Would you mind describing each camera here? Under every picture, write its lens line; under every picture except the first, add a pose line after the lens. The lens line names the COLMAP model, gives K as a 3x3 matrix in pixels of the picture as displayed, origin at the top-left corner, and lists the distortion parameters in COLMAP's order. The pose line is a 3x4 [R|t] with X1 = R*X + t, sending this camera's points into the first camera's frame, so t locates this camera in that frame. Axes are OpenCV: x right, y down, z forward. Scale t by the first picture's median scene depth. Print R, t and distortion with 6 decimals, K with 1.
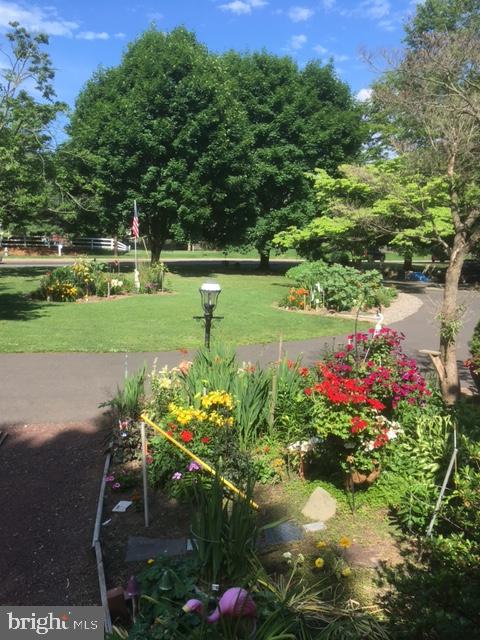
lens RADIAL K [[545.9, 0, 240.0], [0, 545.9, 320.0], [0, 0, 1]] dist [0.065758, -0.098068]
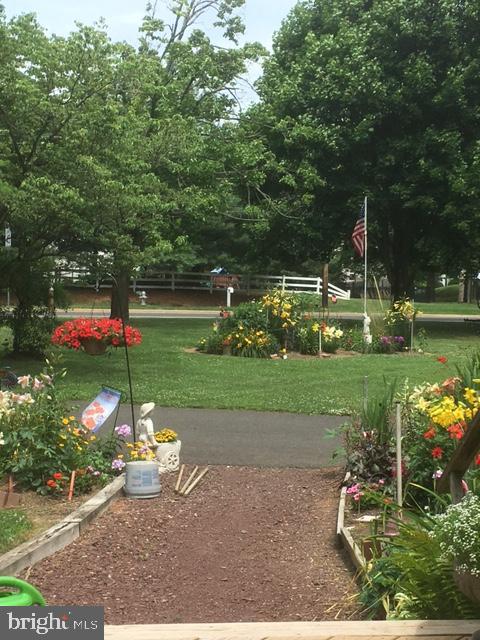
lens RADIAL K [[1082.0, 0, 240.0], [0, 1082.0, 320.0], [0, 0, 1]] dist [0.128828, -0.008374]
pose [[0.957192, 0.005148, -0.289409, 0.012592], [-0.039547, 0.992792, -0.113136, 0.045316], [0.286741, 0.119738, 0.950496, -0.112528]]
